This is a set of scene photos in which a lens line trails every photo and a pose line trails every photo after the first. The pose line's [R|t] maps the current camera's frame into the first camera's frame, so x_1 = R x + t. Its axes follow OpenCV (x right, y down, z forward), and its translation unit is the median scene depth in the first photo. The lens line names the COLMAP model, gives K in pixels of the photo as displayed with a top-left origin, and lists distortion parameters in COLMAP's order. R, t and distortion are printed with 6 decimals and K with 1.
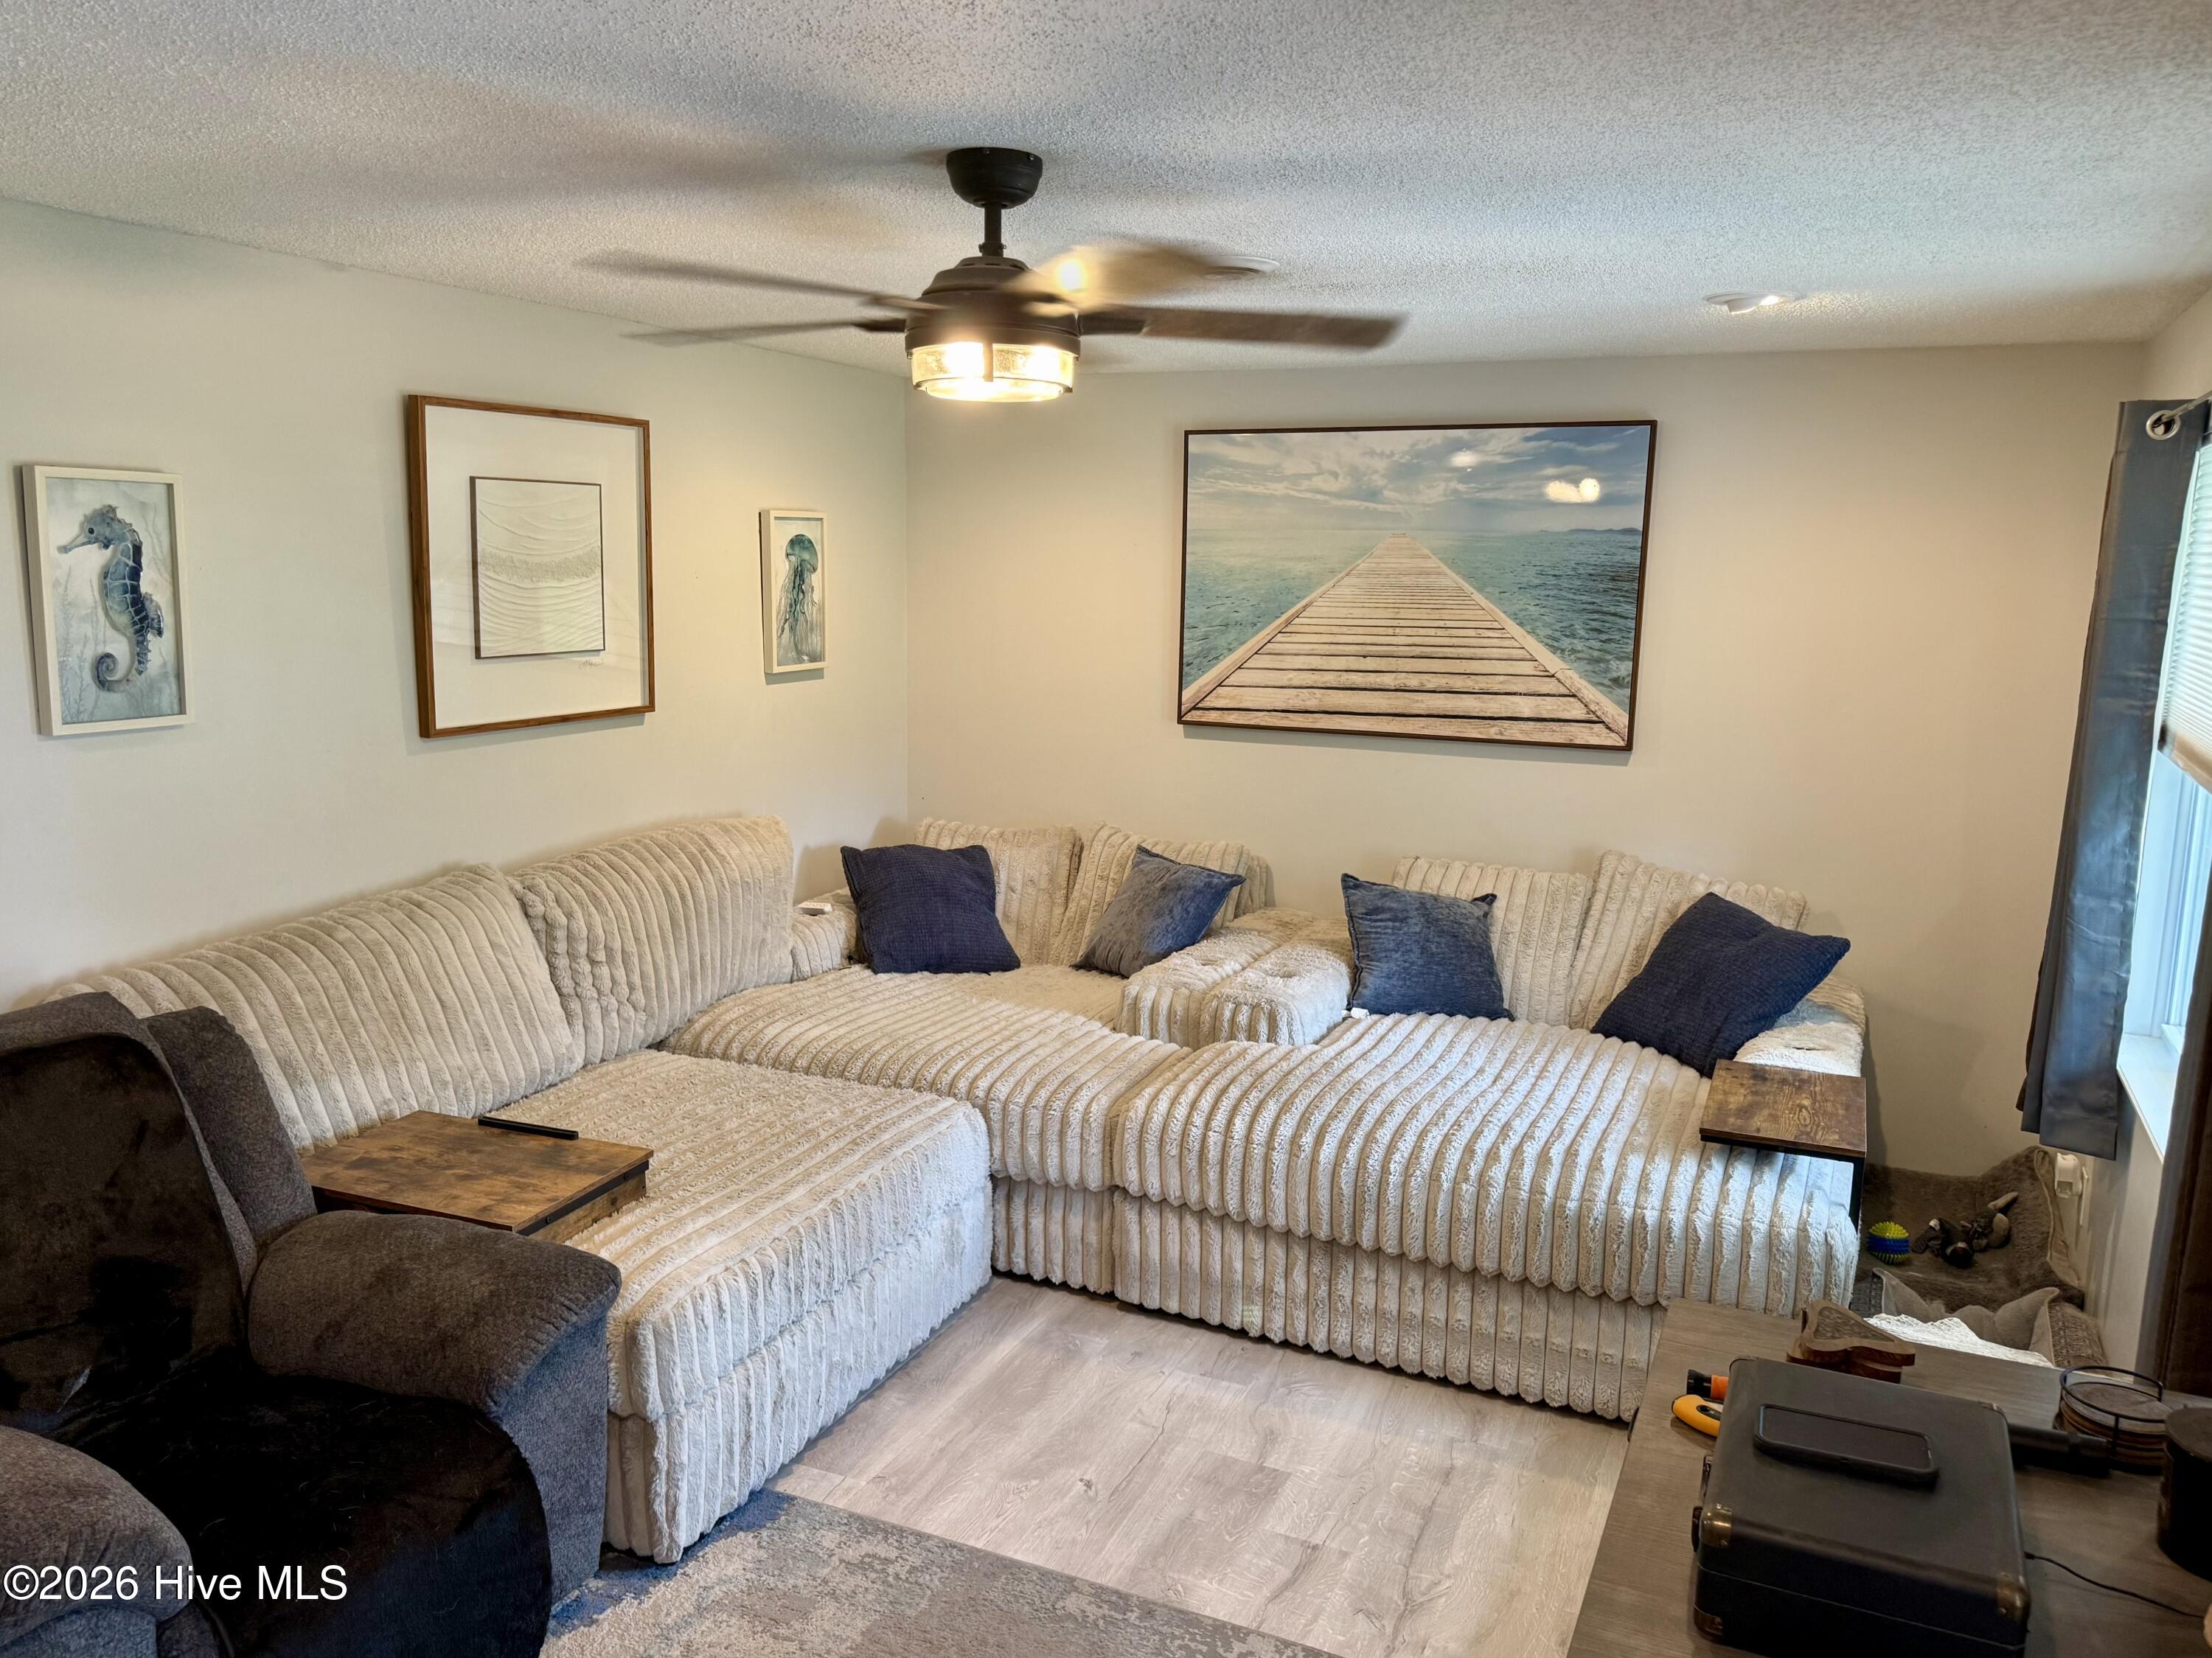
lens RADIAL K [[1661.4, 0, 1109.3], [0, 1661.4, 833.2], [0, 0, 1]] dist [0.058137, -0.078493]
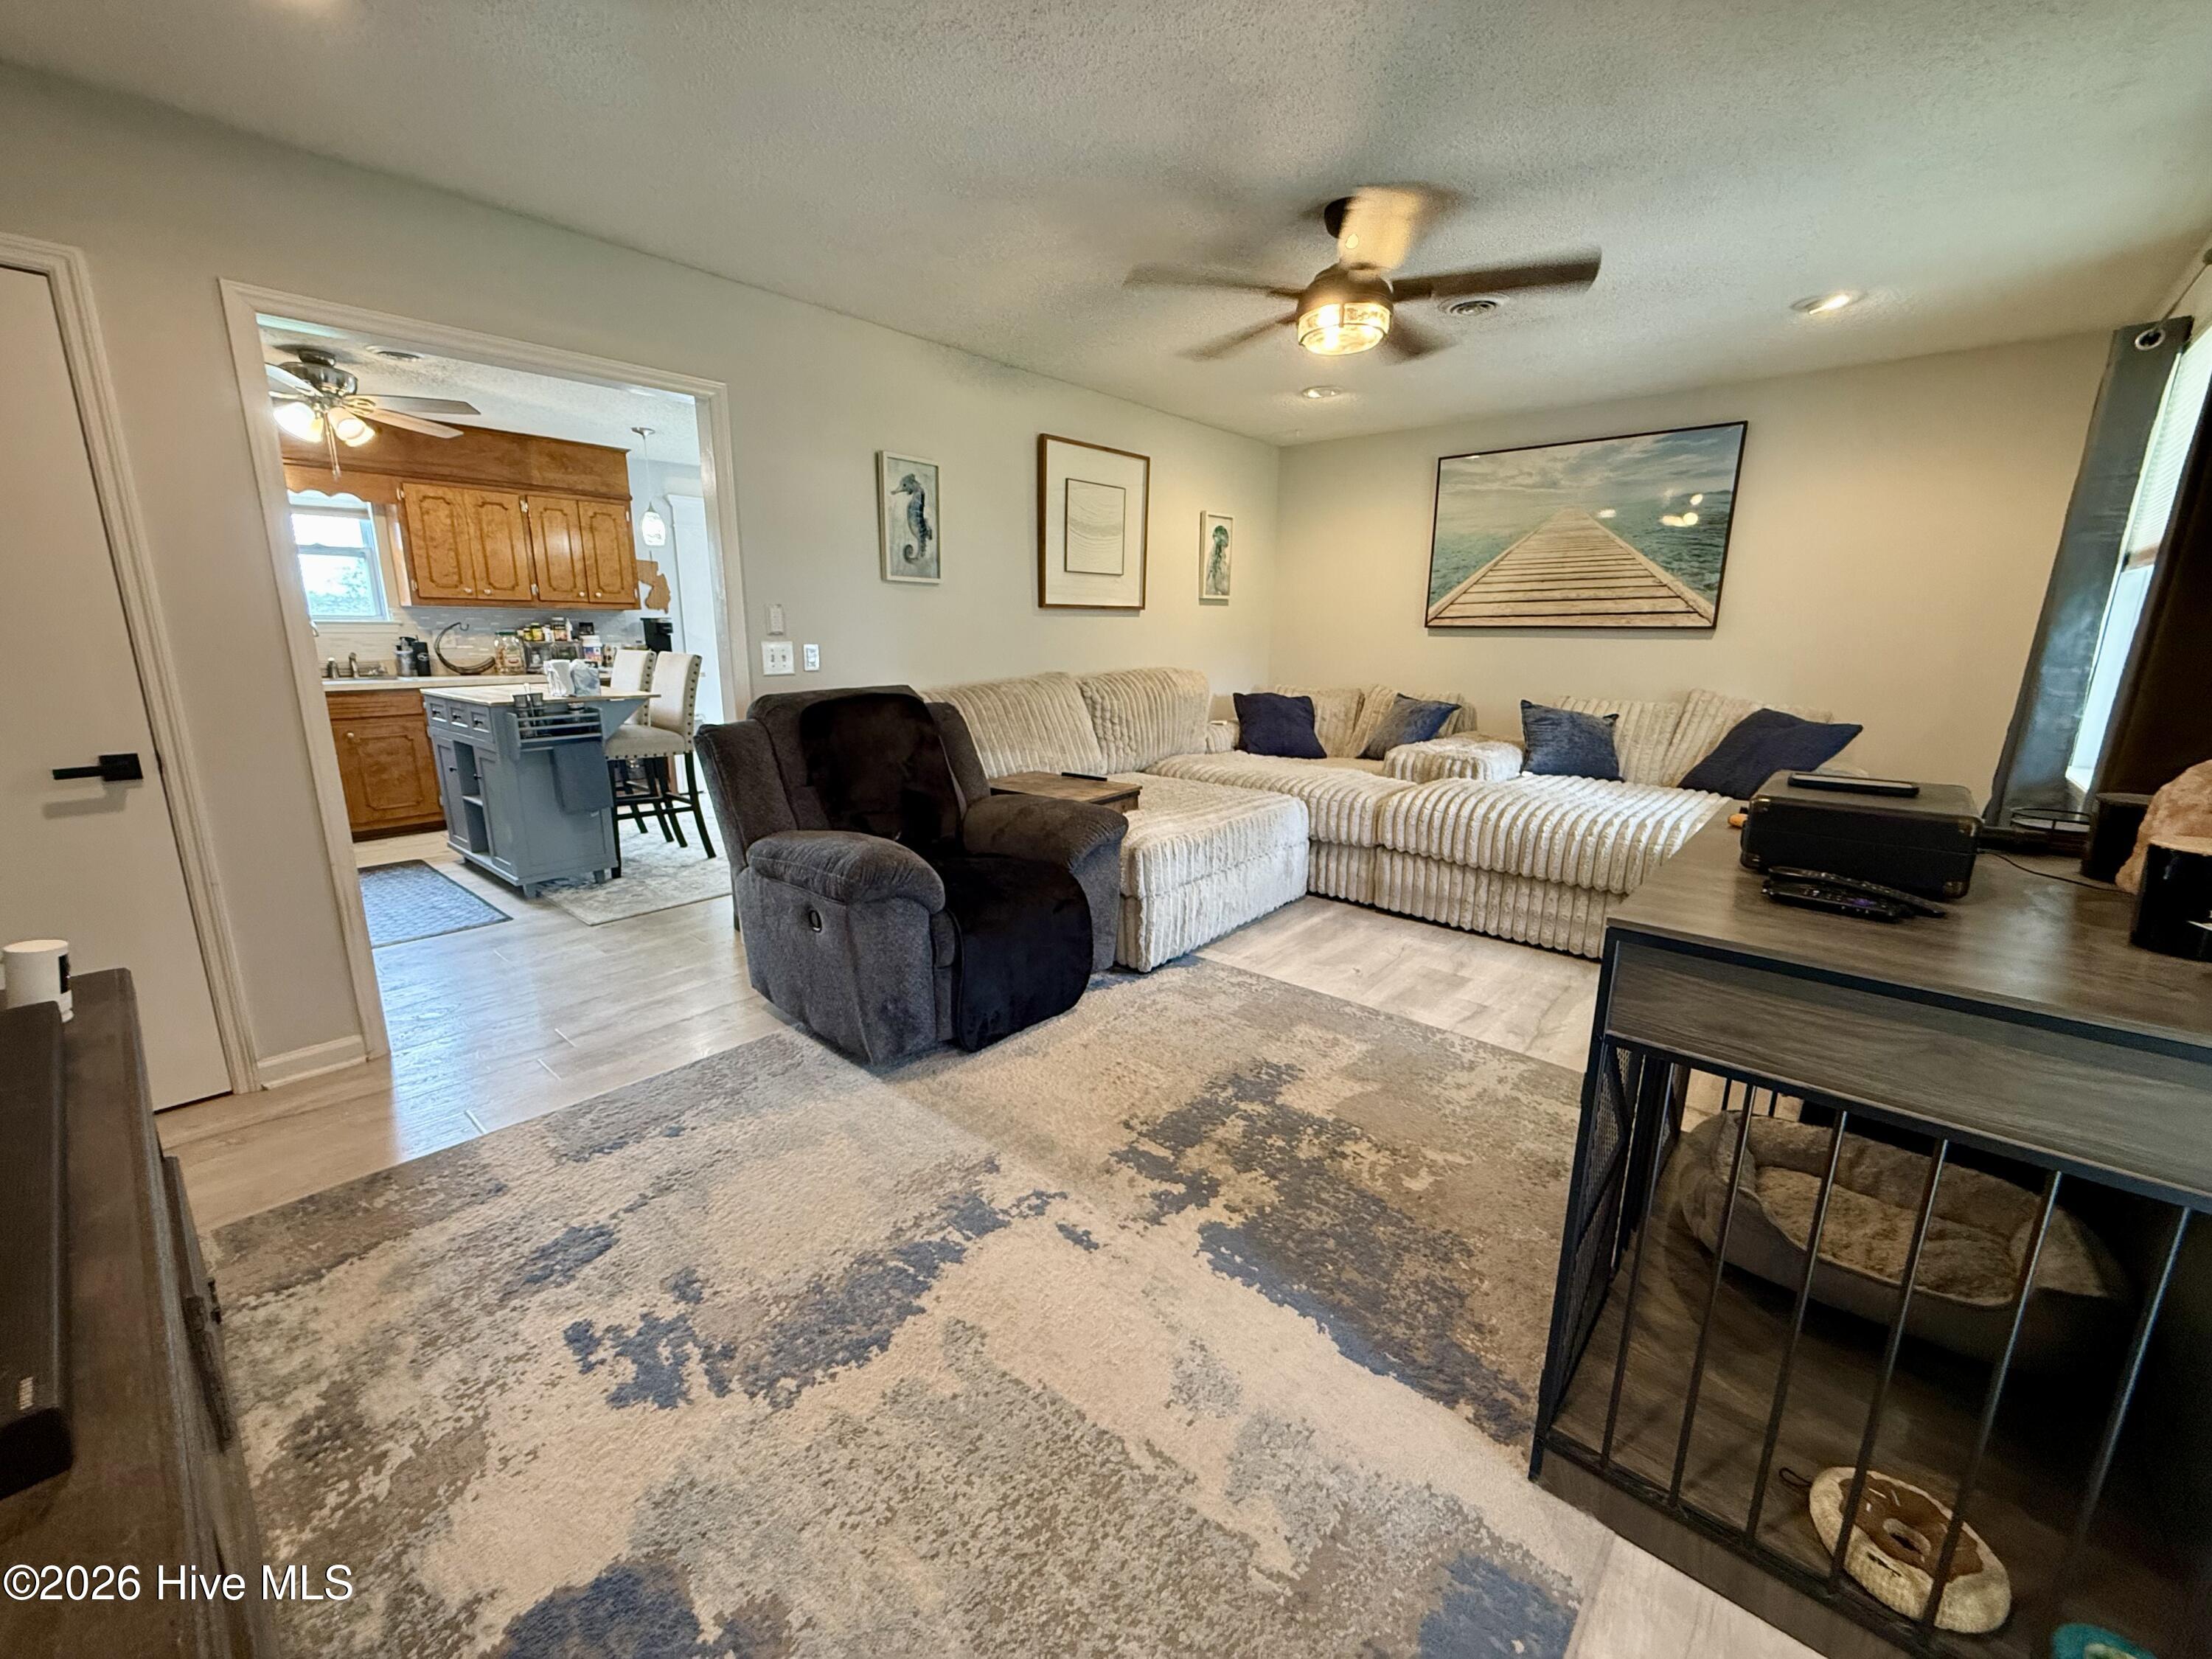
lens RADIAL K [[880.8, 0, 1098.4], [0, 880.8, 832.7], [0, 0, 1]] dist [-0.002725, -0.000294]
pose [[0.955429, 0.054896, -0.290073, -0.010393], [-0.038658, 0.997363, 0.061417, 0.152260], [0.292680, -0.047466, 0.955032, -0.027855]]
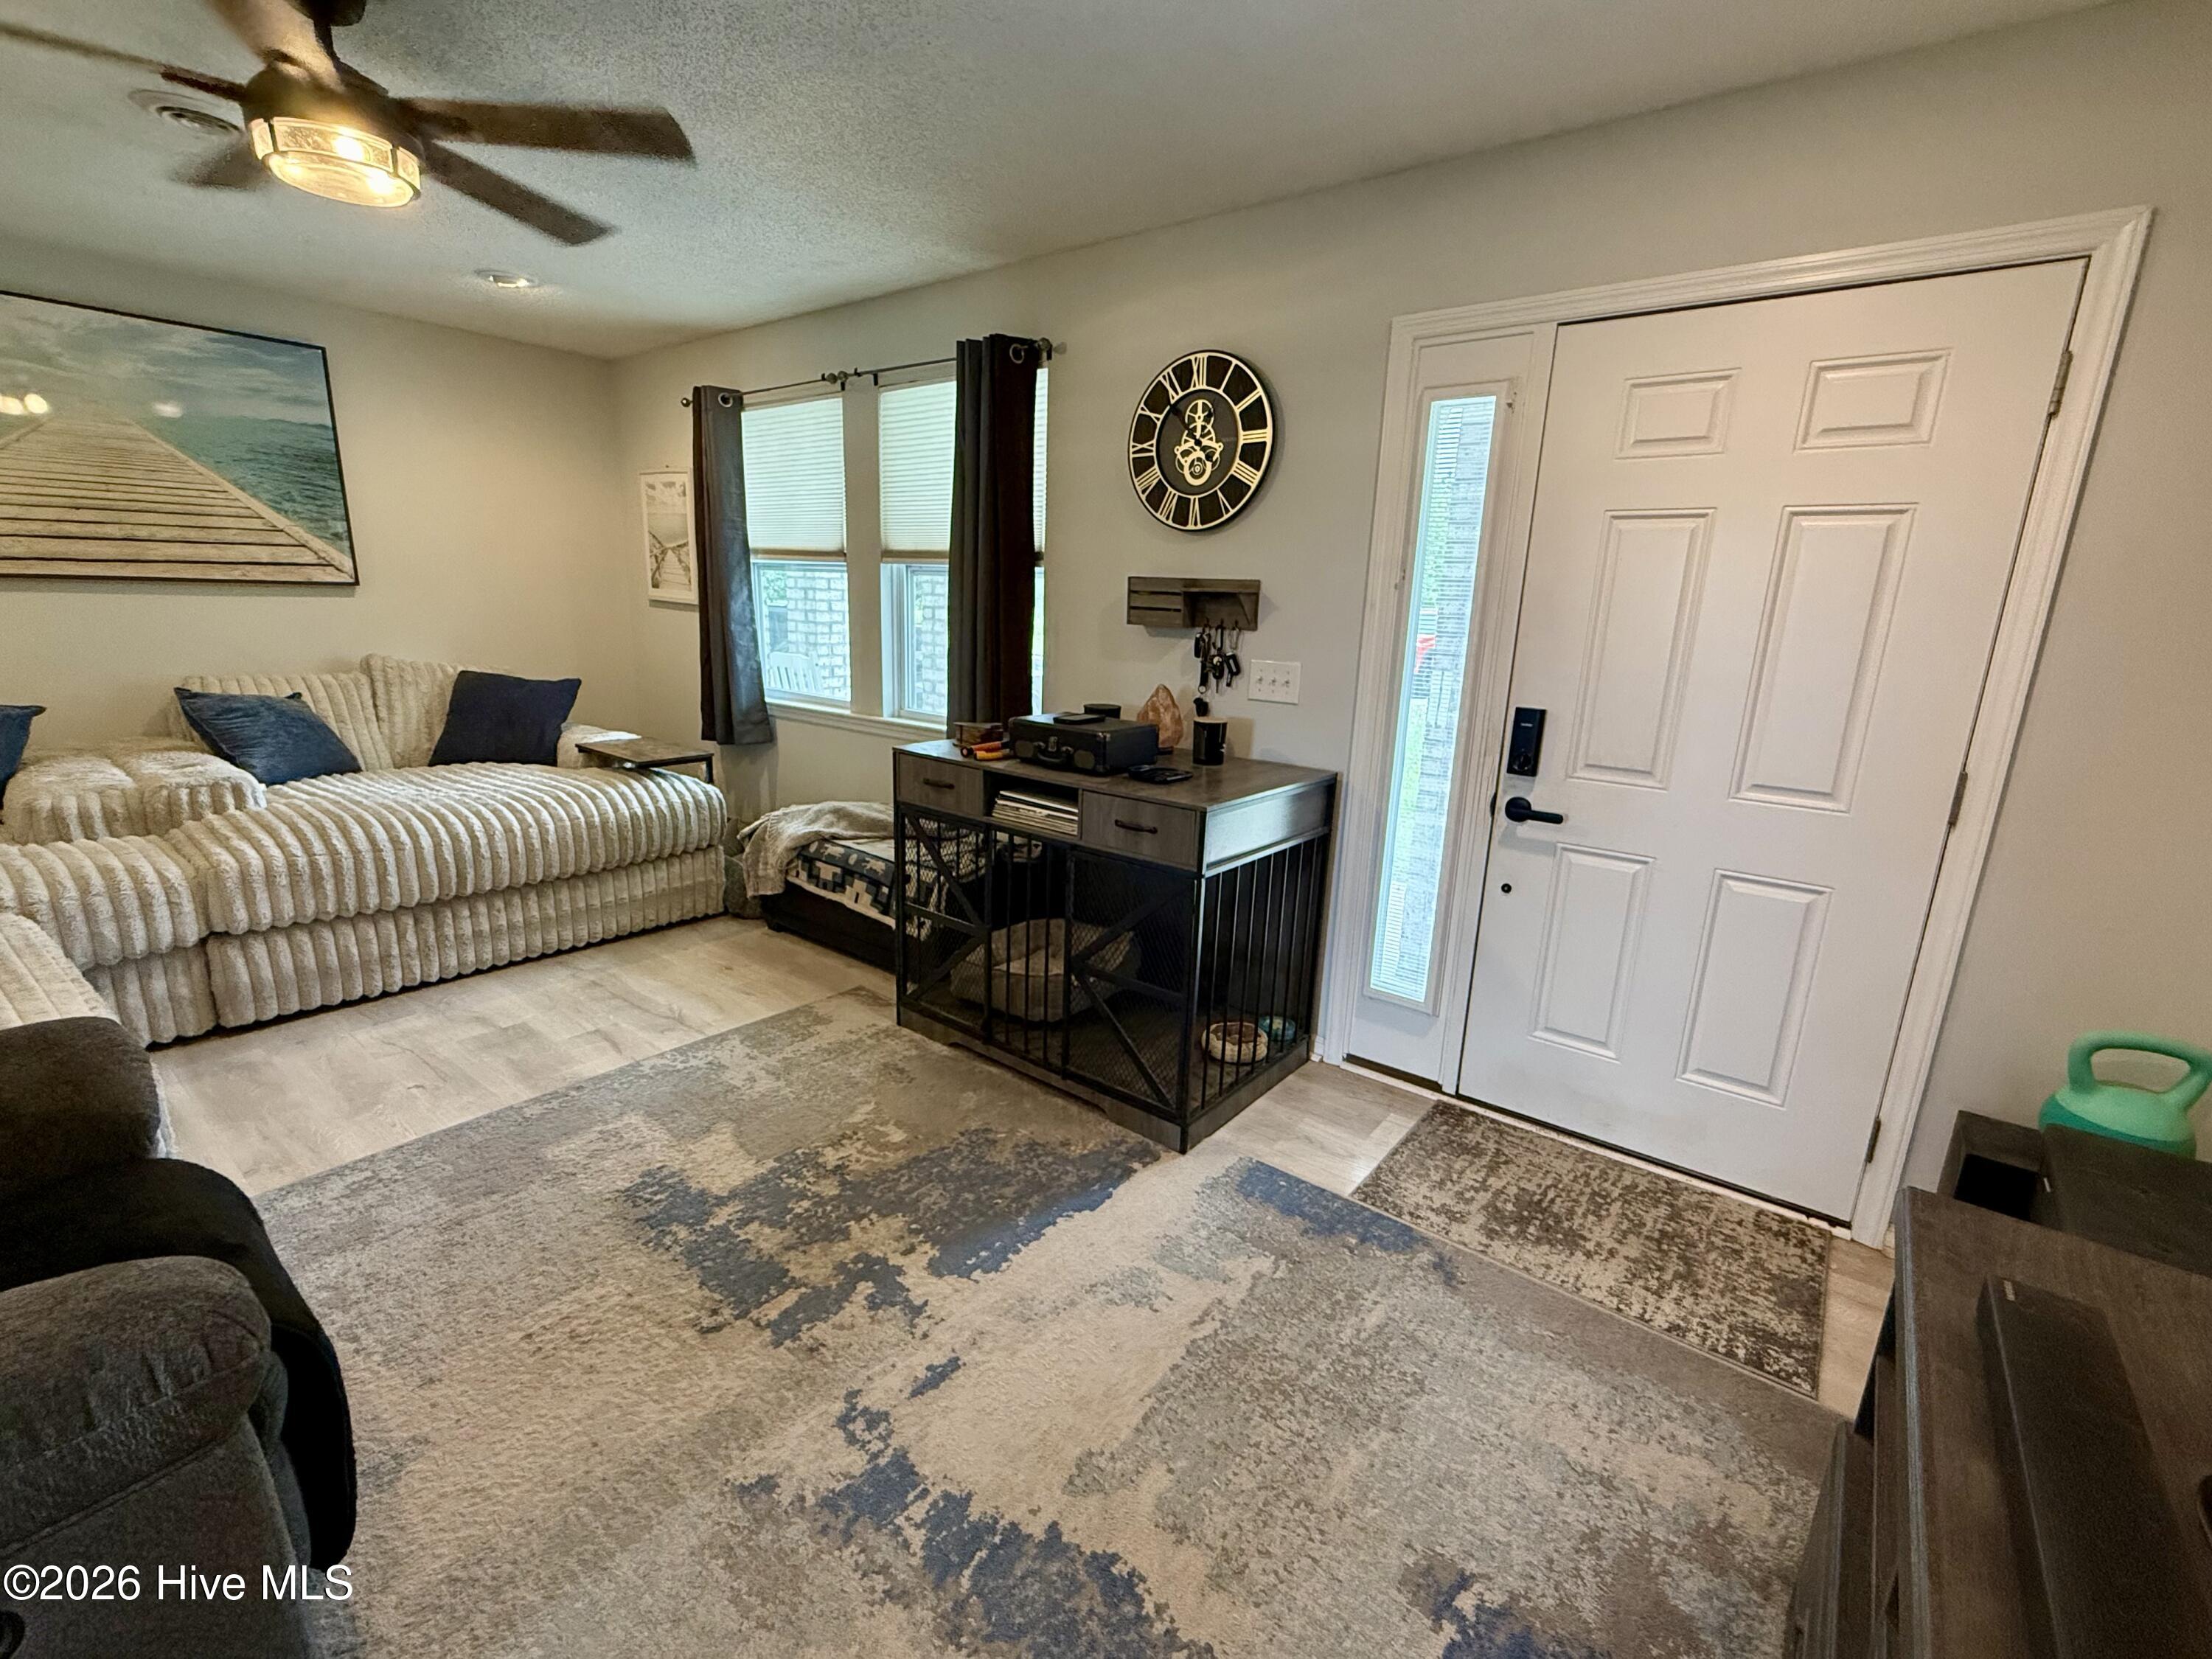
lens RADIAL K [[966.9, 0, 1099.7], [0, 966.9, 833.9], [0, 0, 1]] dist [0.003089, 0.000621]
pose [[0.242252, -0.247612, 0.938085, -0.476954], [0.130019, 0.966449, 0.221522, 0.071815], [-0.961462, 0.068305, 0.266318, 0.202249]]
